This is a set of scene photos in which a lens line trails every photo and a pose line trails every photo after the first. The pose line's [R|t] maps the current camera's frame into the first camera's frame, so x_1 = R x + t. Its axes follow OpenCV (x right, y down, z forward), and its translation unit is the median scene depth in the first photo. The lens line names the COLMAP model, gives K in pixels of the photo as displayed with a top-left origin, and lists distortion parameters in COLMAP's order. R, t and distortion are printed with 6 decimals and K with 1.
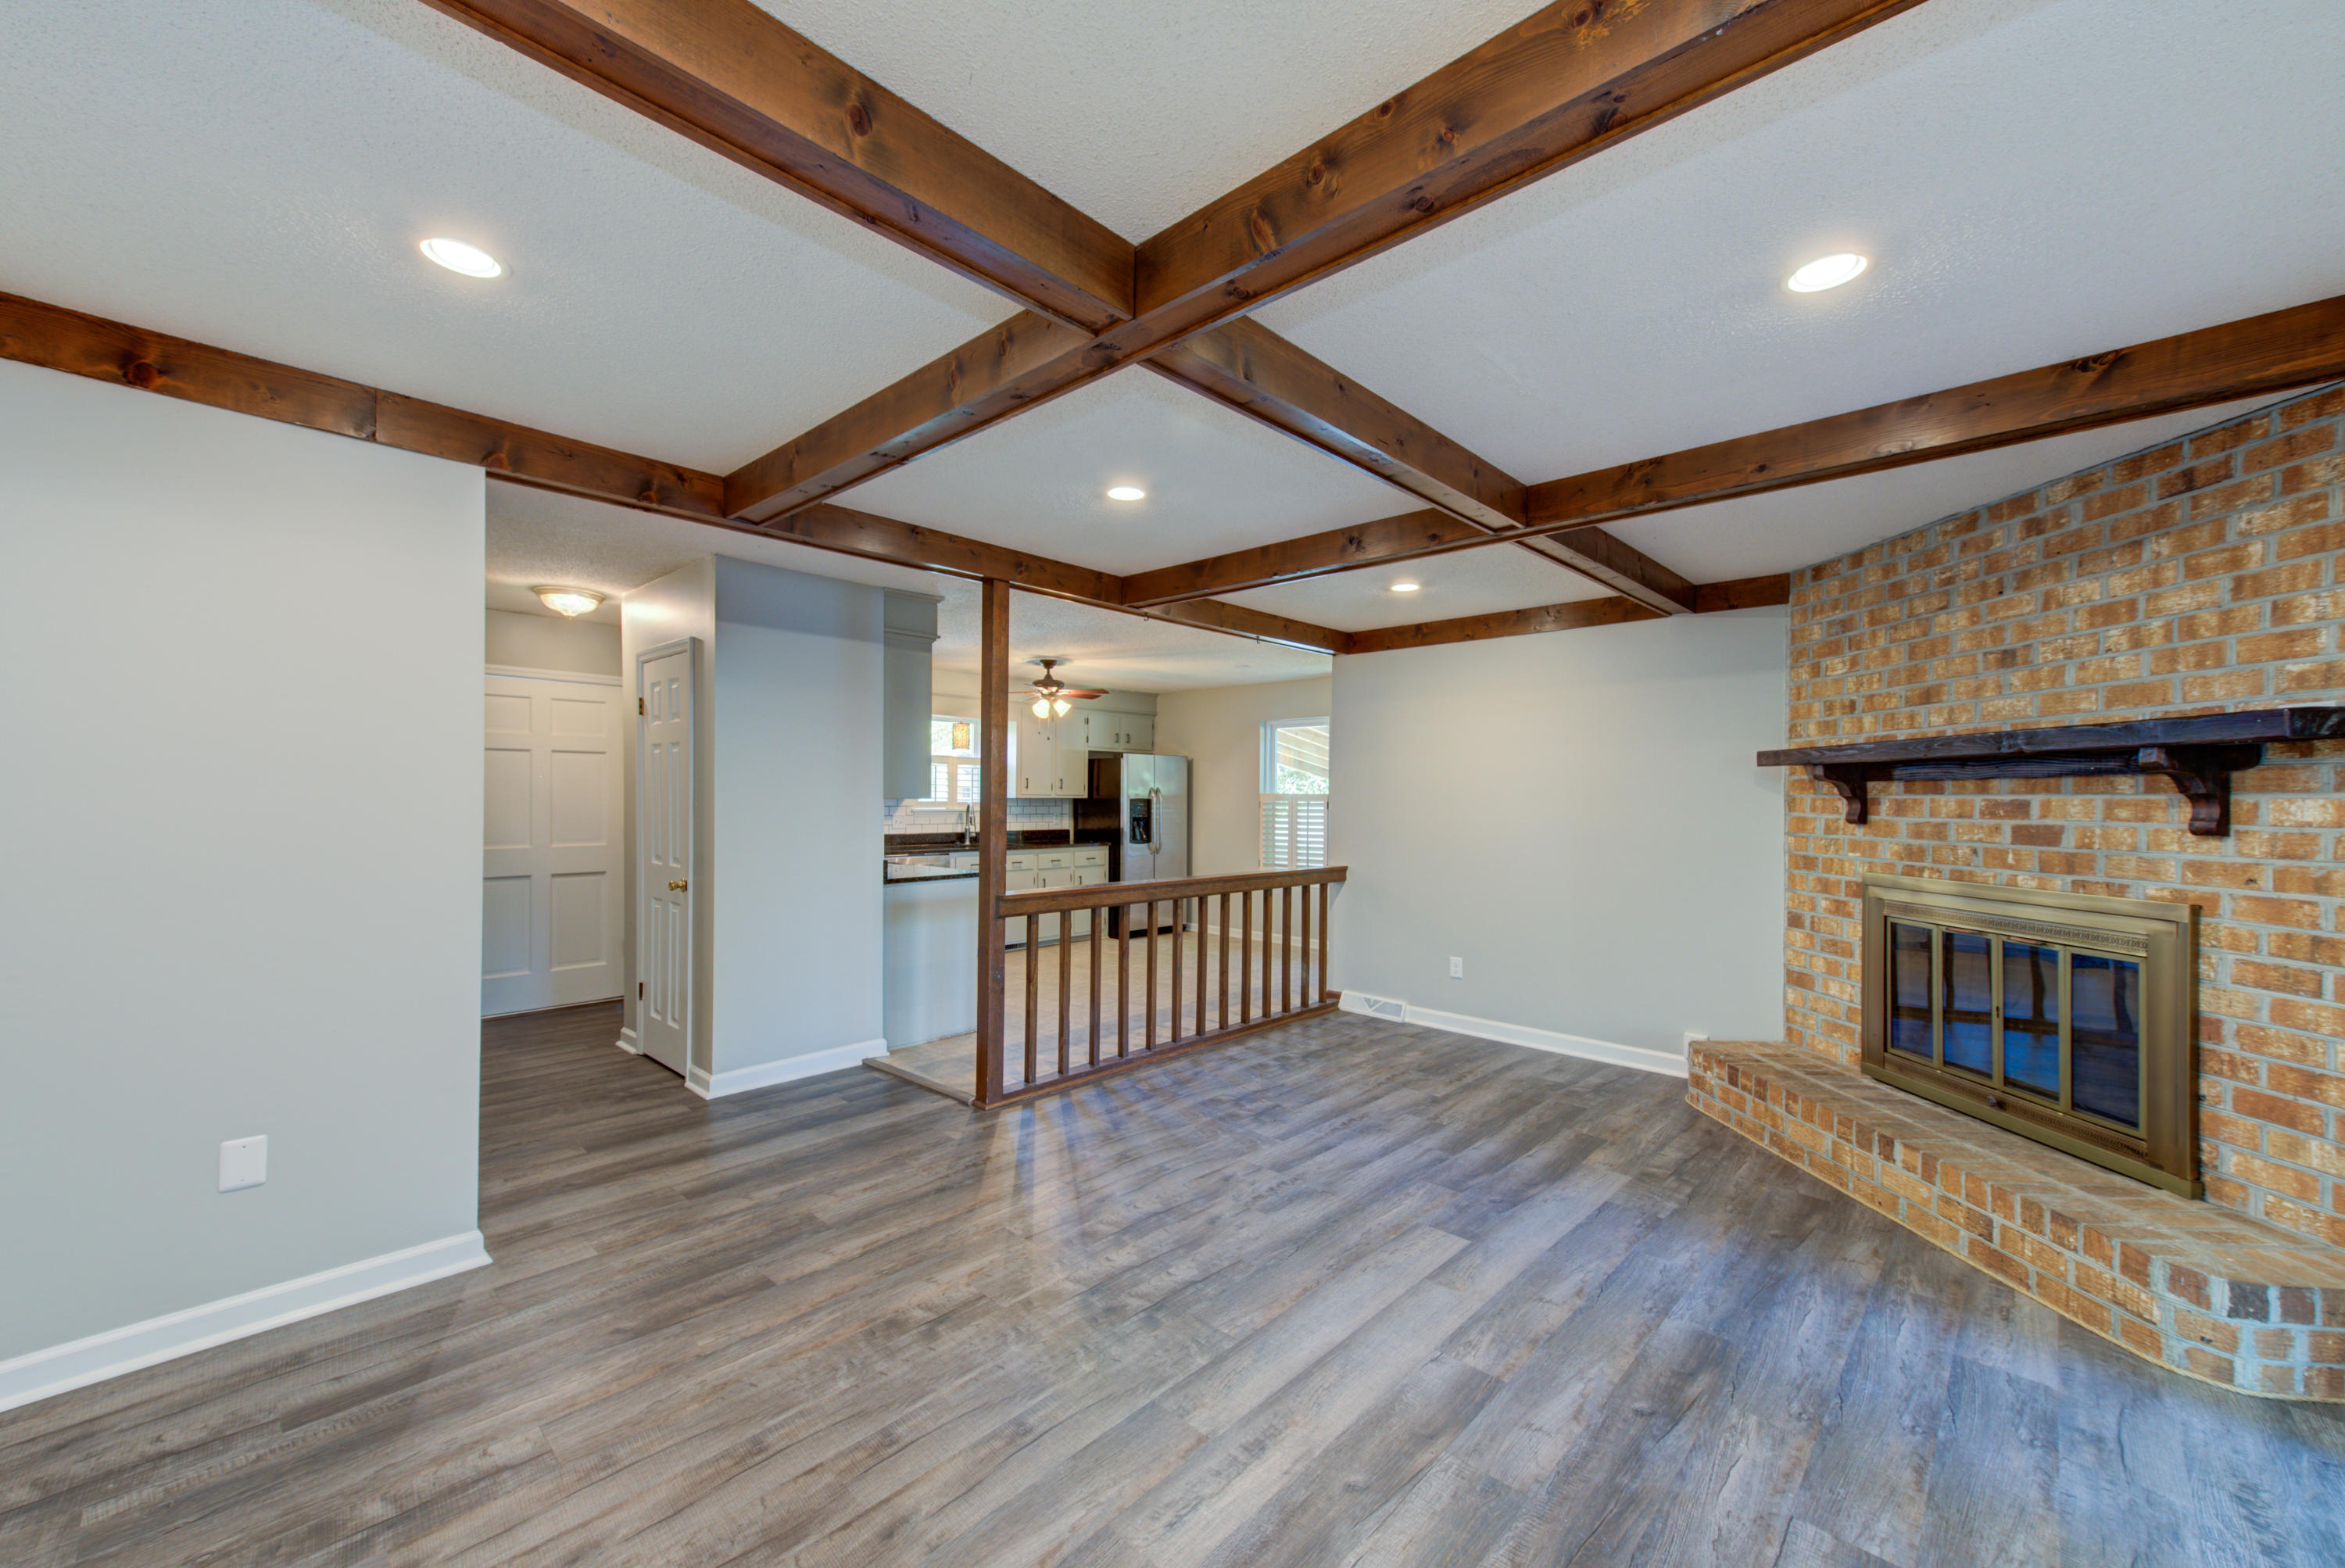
lens RADIAL K [[936.3, 0, 1162.7], [0, 936.3, 796.2], [0, 0, 1]] dist [0.012786, 0.000120]
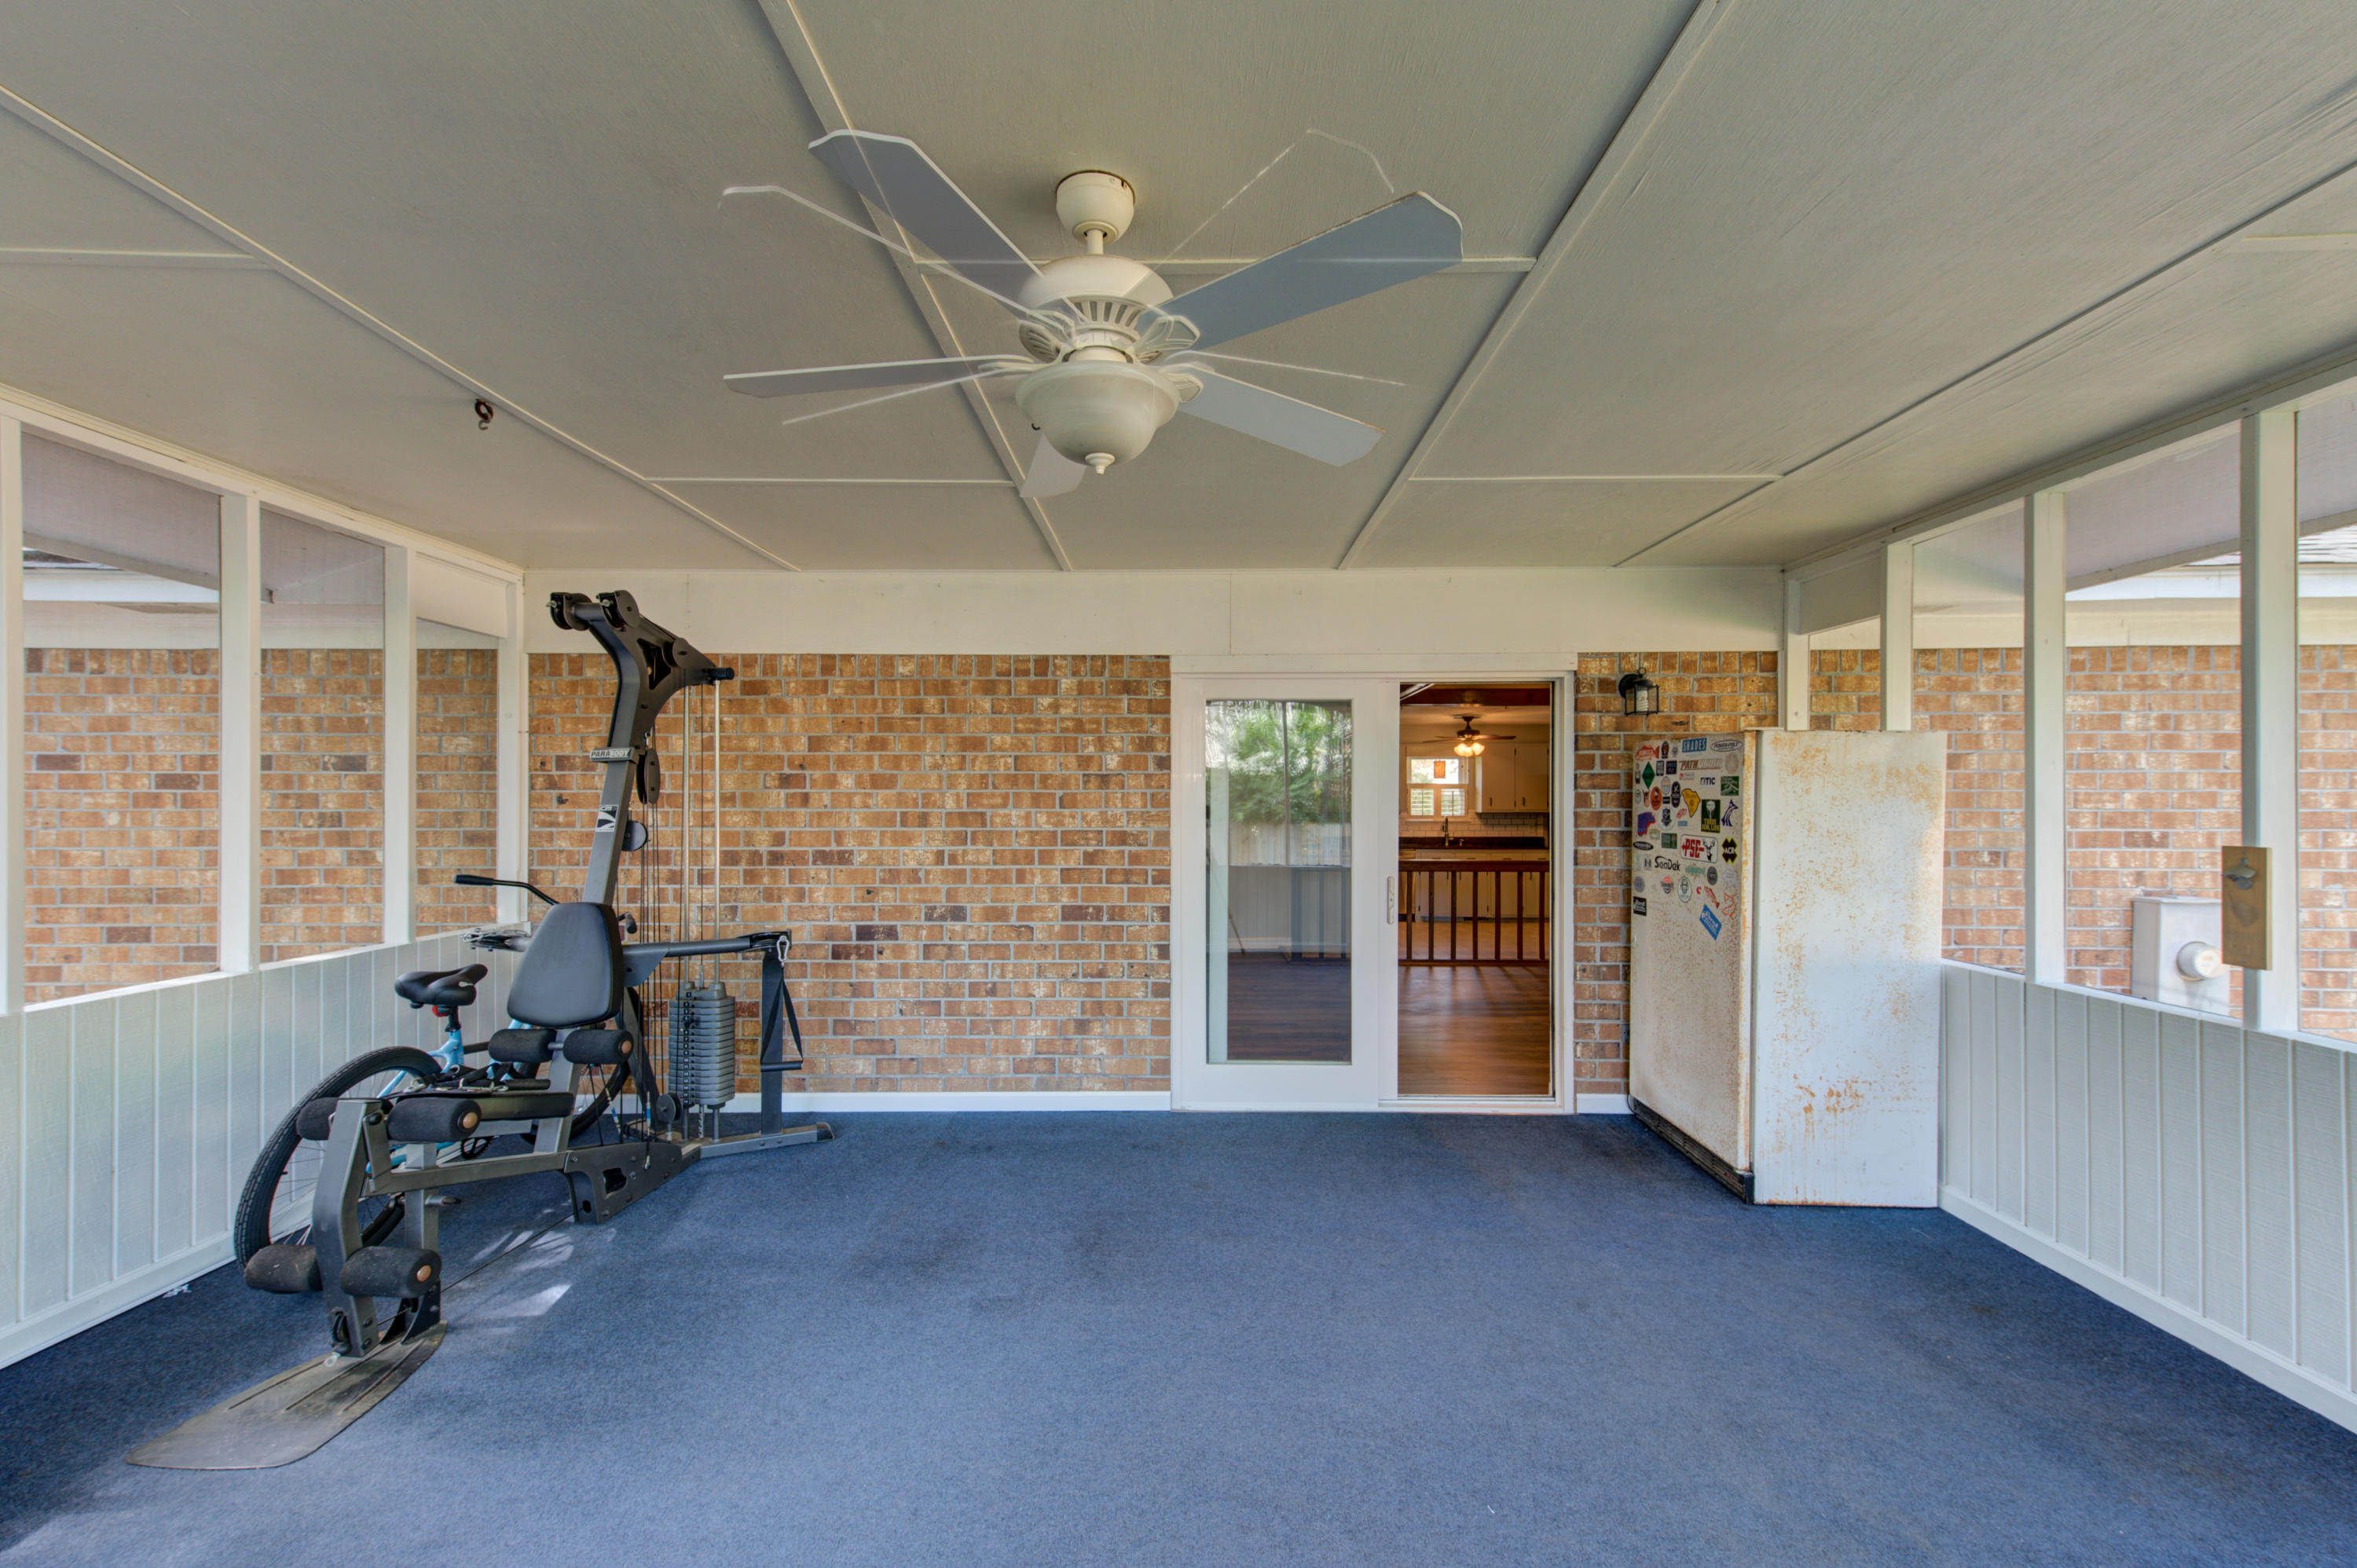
lens RADIAL K [[941.0, 0, 1168.7], [0, 941.0, 796.2], [0, 0, 1]] dist [0.012786, 0.000120]
pose [[0.676176, -0.020888, -0.736444, 1.353019], [0.006907, 0.999734, -0.022015, 0.012762], [0.736708, 0.009799, 0.676140, -0.668773]]
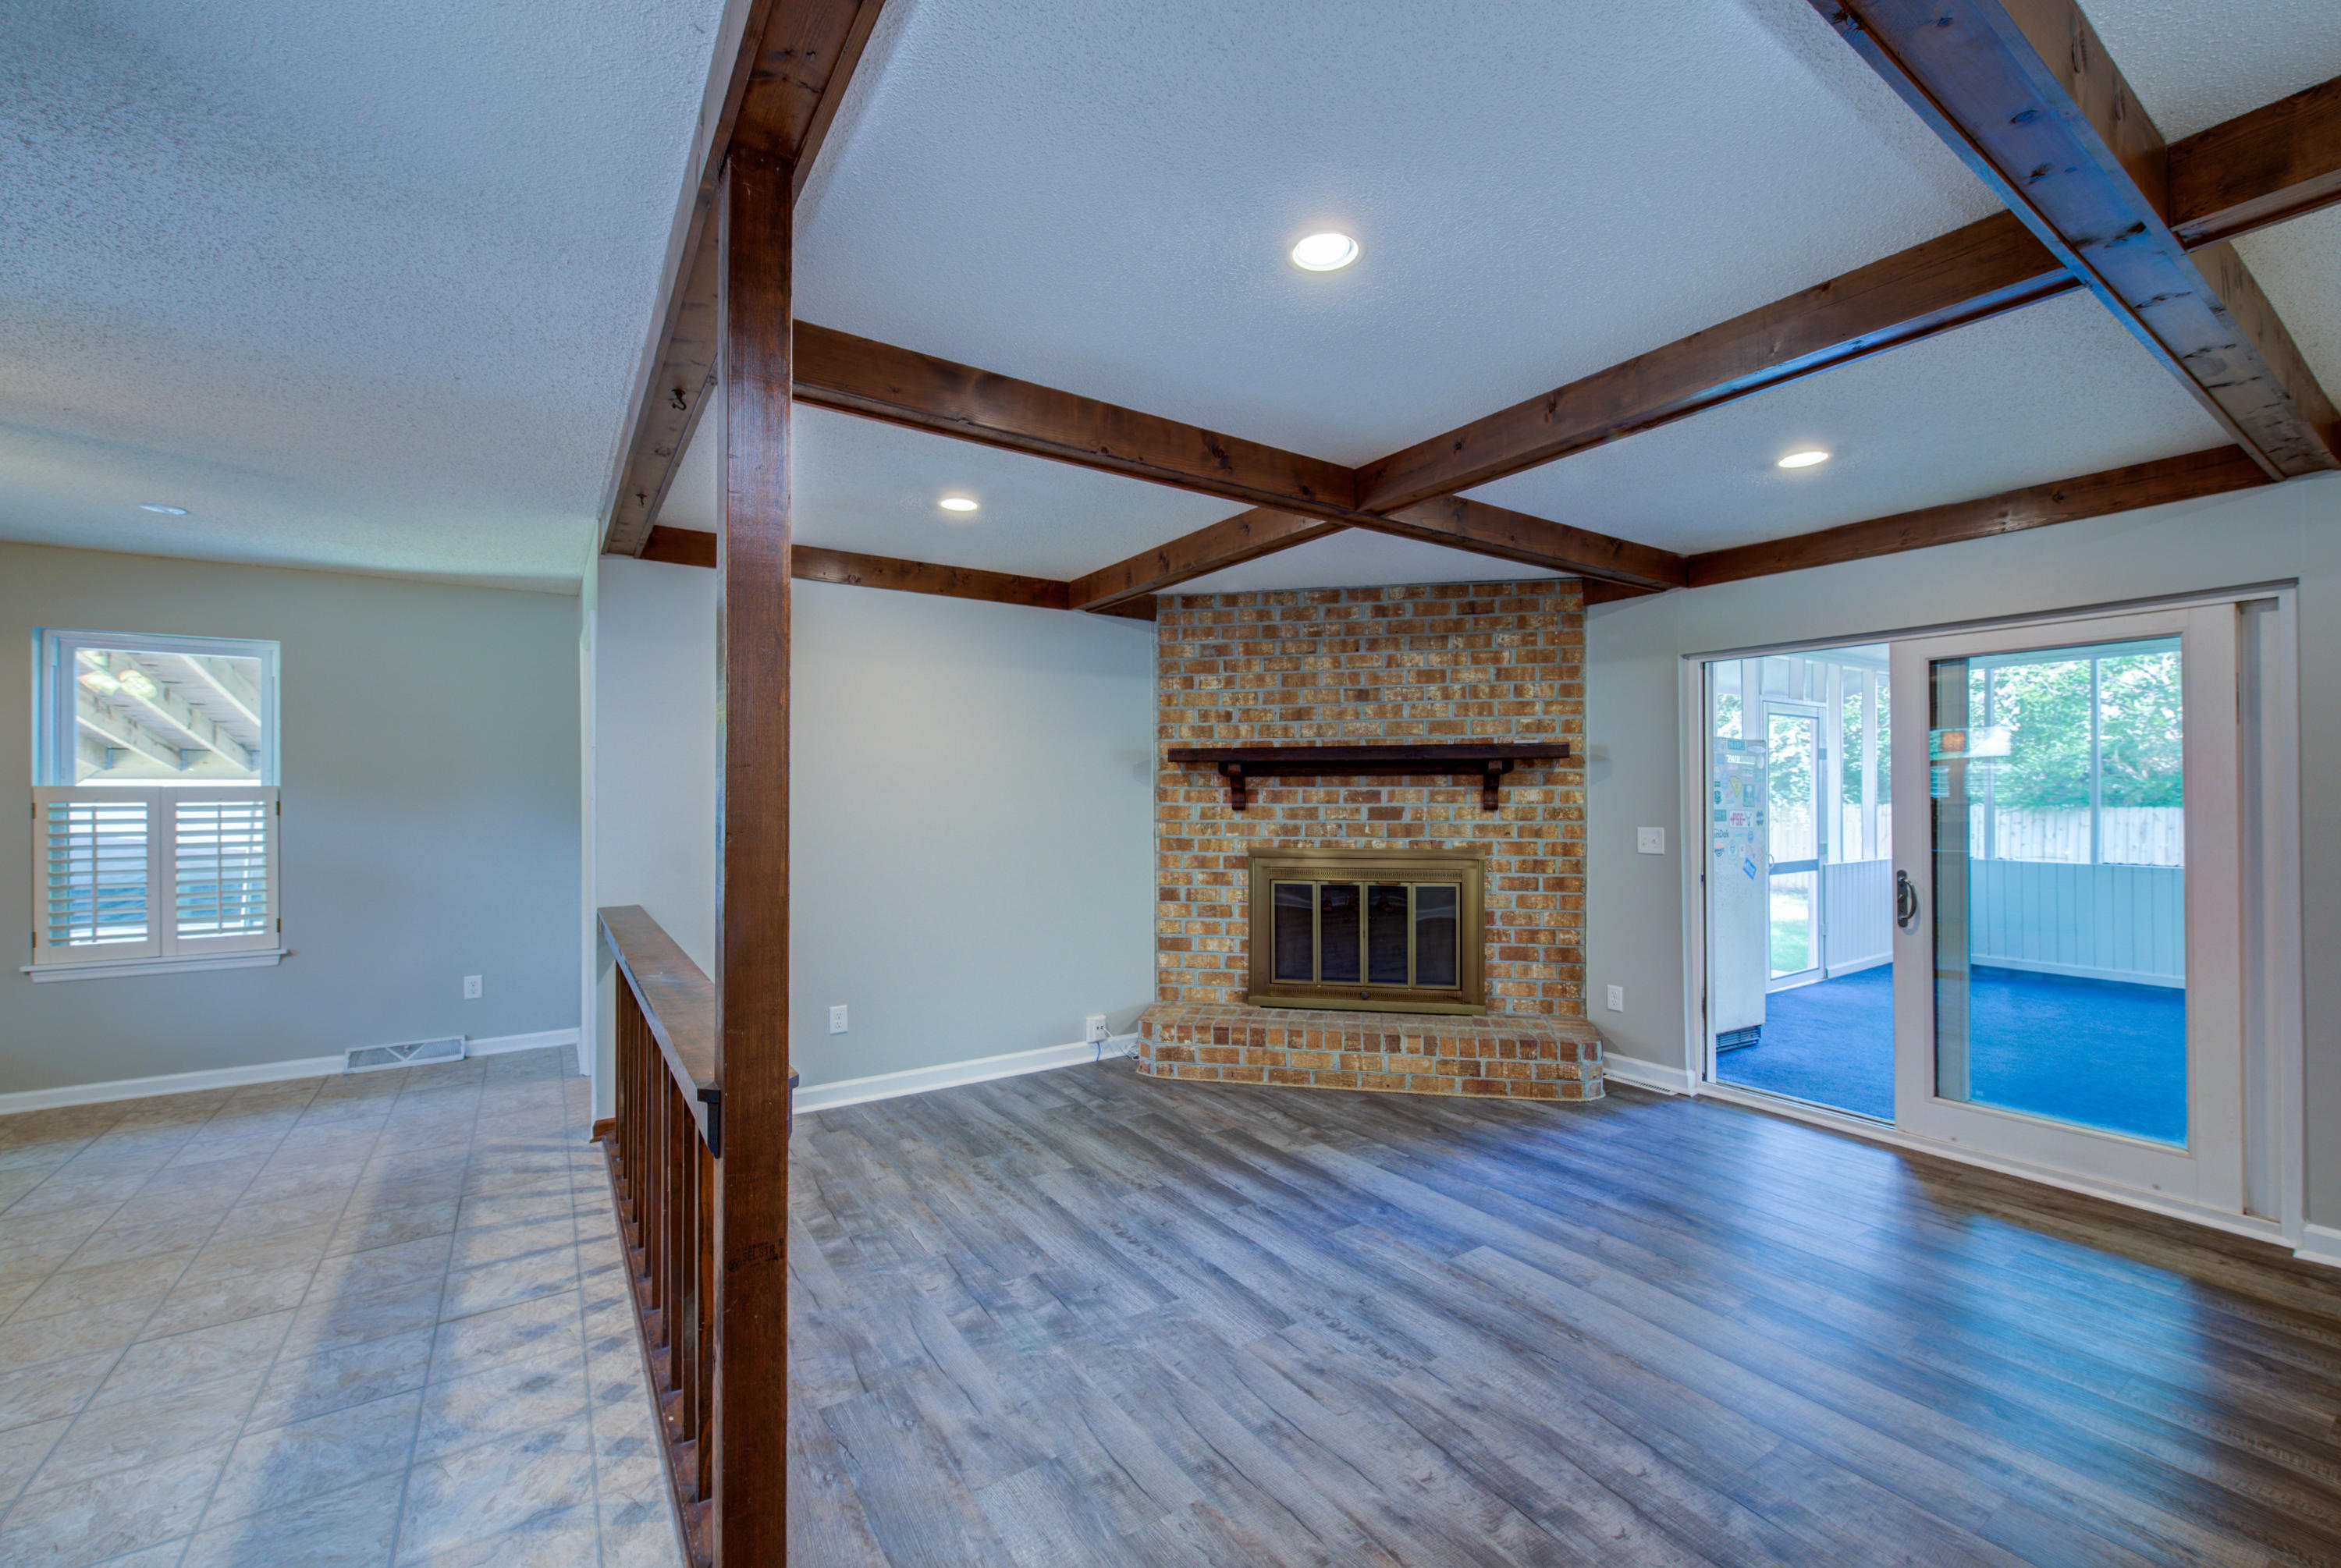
lens RADIAL K [[930.5, 0, 1203.1], [0, 930.5, 787.5], [0, 0, 1]] dist [-0.002210, -0.000408]
pose [[0.207482, -0.002499, 0.978236, -0.579515], [0.002052, 0.999996, 0.002120, -0.004118], [-0.978237, 0.001568, 0.207486, 0.929384]]
